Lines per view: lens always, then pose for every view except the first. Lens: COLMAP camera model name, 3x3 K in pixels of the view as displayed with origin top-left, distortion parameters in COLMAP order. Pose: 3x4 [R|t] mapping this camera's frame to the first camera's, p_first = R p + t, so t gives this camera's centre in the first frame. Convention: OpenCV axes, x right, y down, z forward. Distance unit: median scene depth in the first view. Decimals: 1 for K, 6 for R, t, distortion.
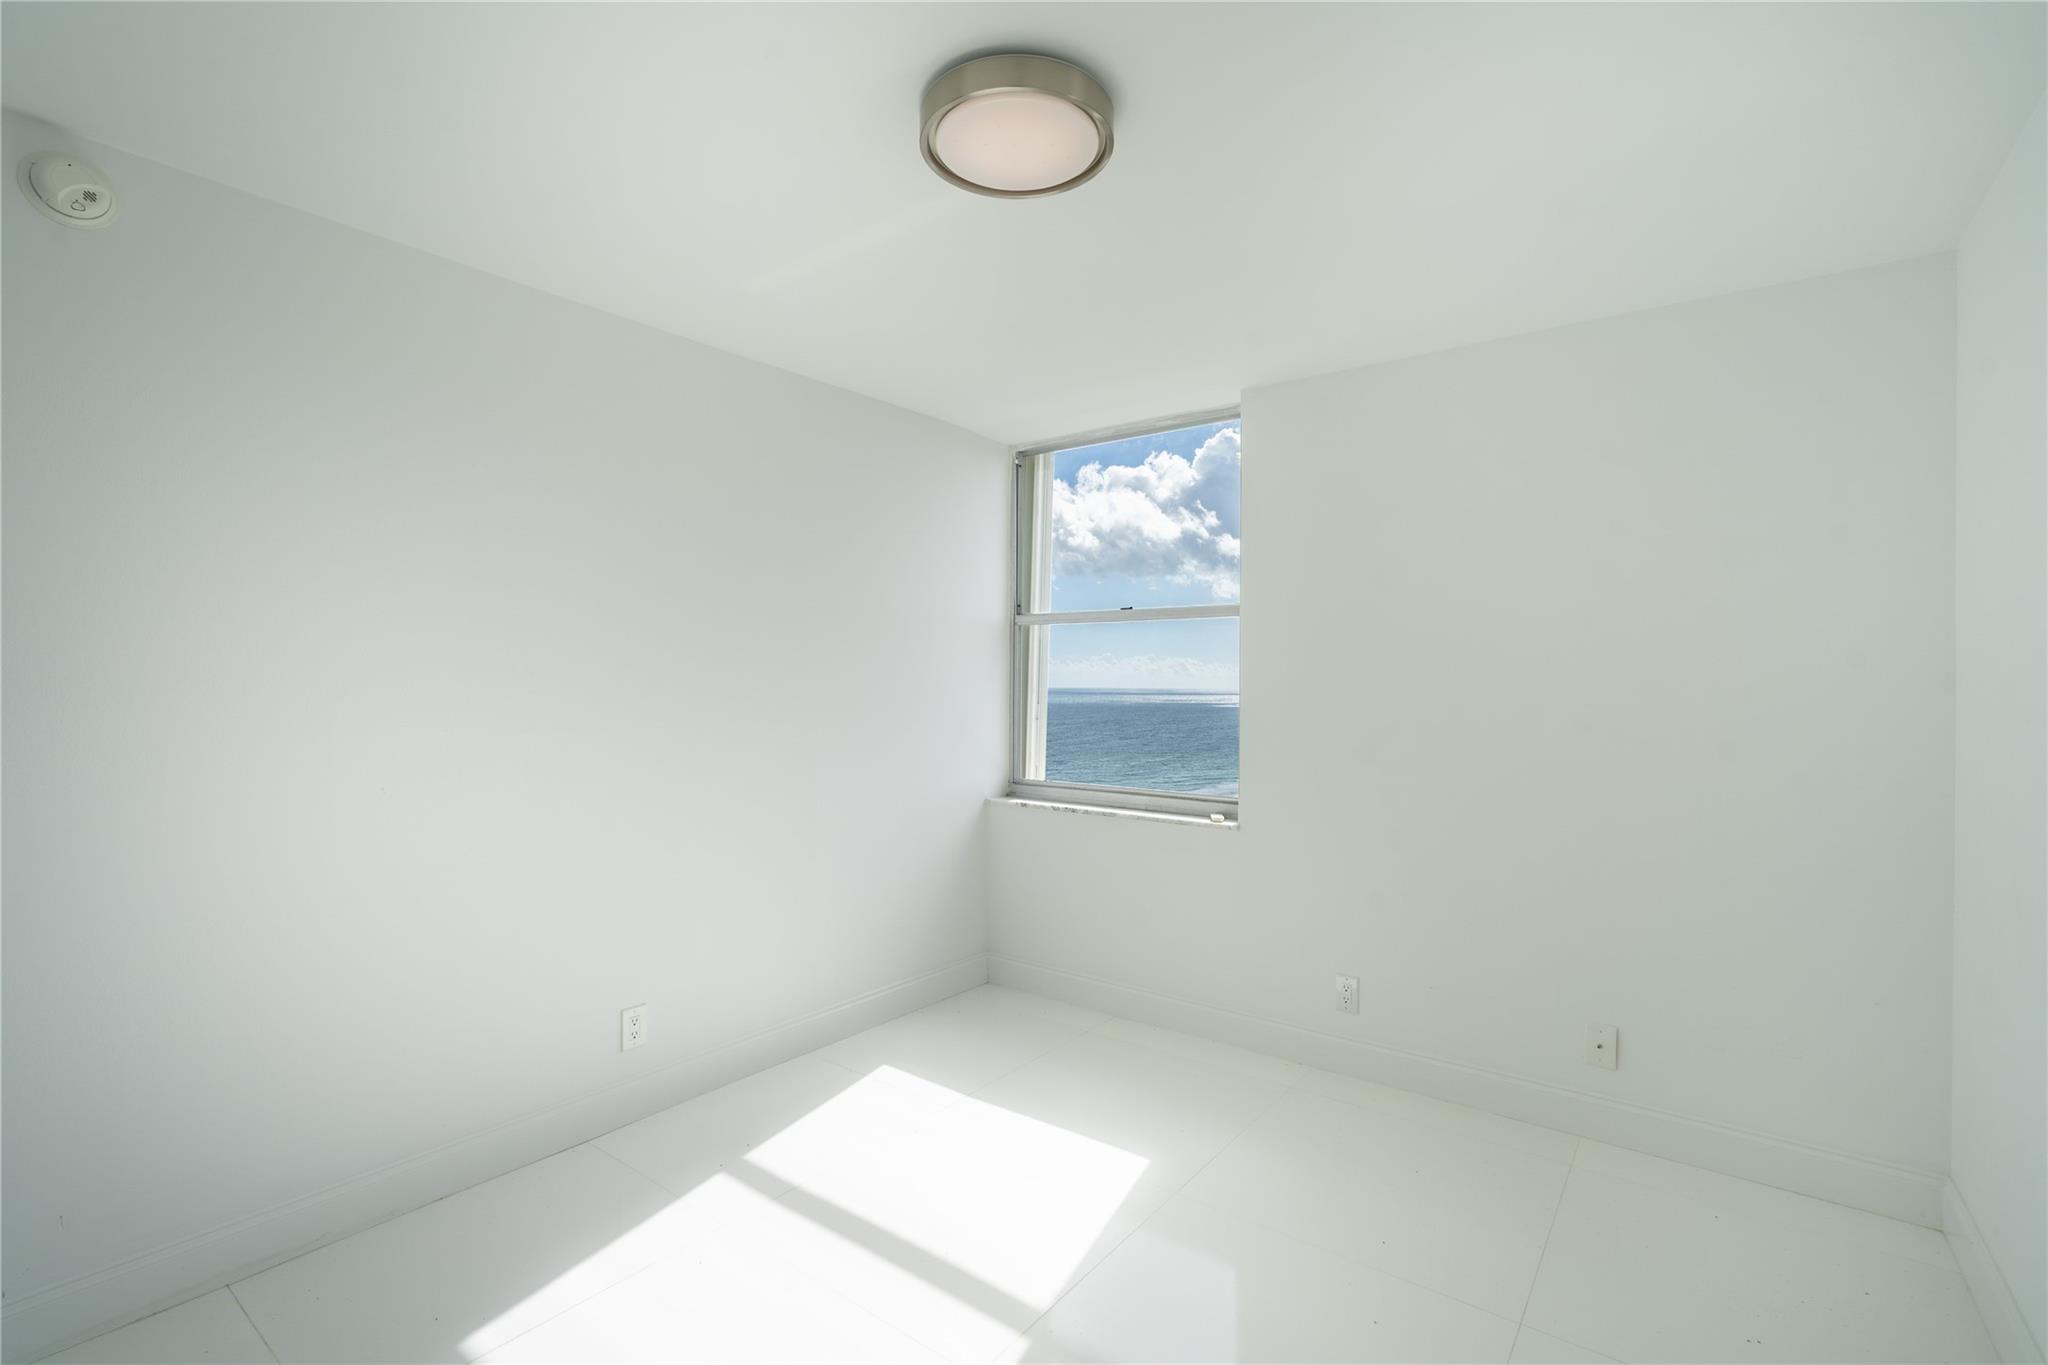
lens RADIAL K [[918.4, 0, 1024.0], [0, 918.4, 682.5], [0, 0, 1]] dist [0.000527, 0.000364]
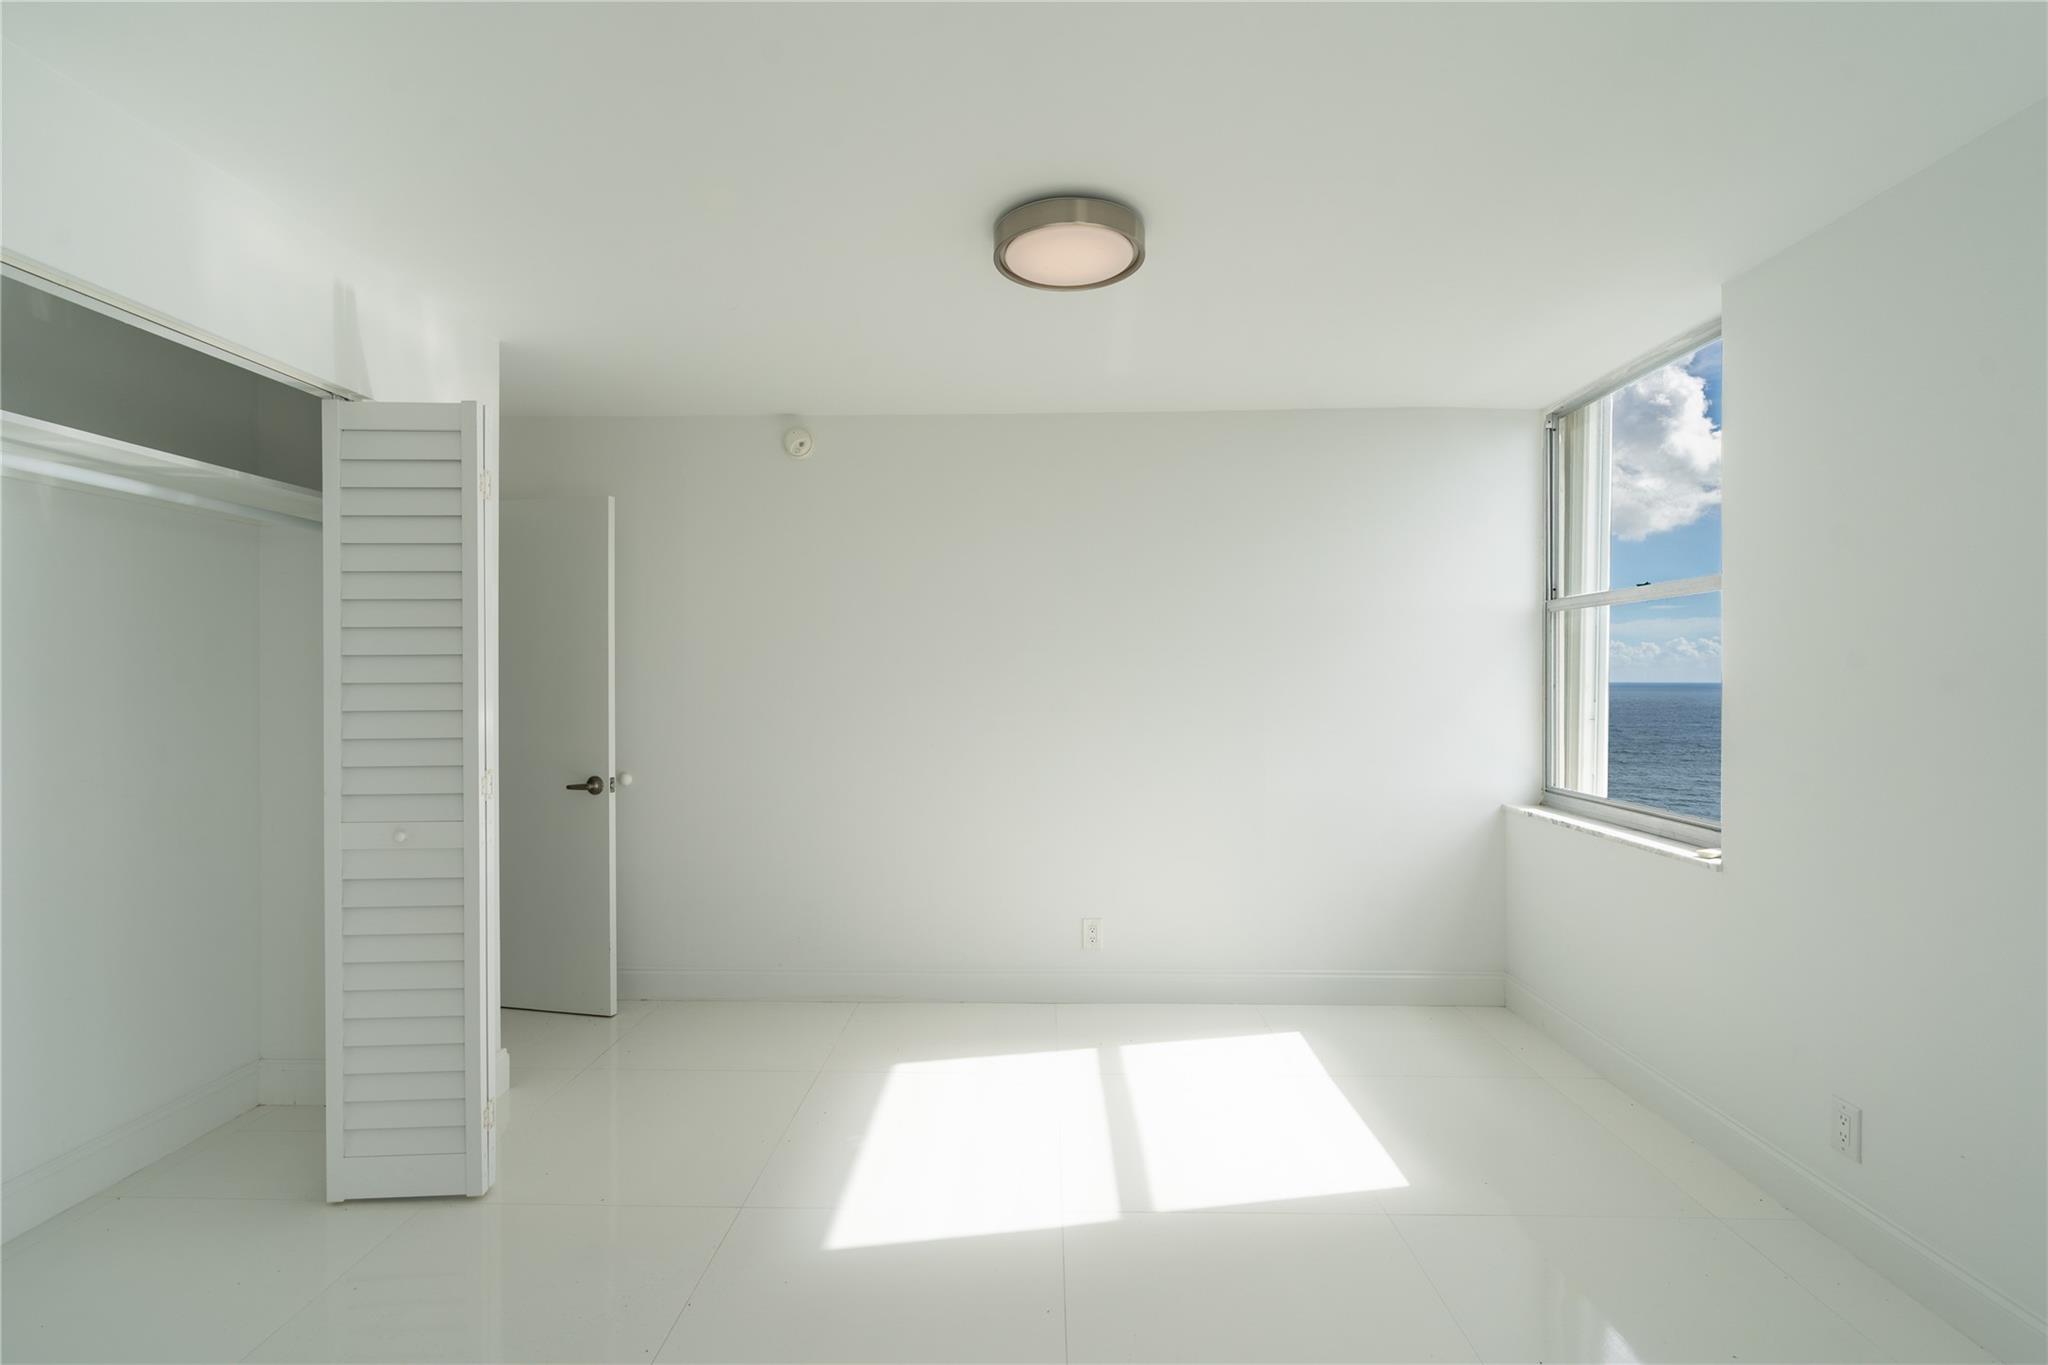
lens RADIAL K [[918.4, 0, 1024.0], [0, 918.4, 682.5], [0, 0, 1]] dist [0.000527, 0.000364]
pose [[0.597072, -0.001488, -0.802186, 0.403821], [0.005052, 0.999985, 0.001905, 0.001003], [0.802172, -0.005190, 0.597071, 0.074923]]
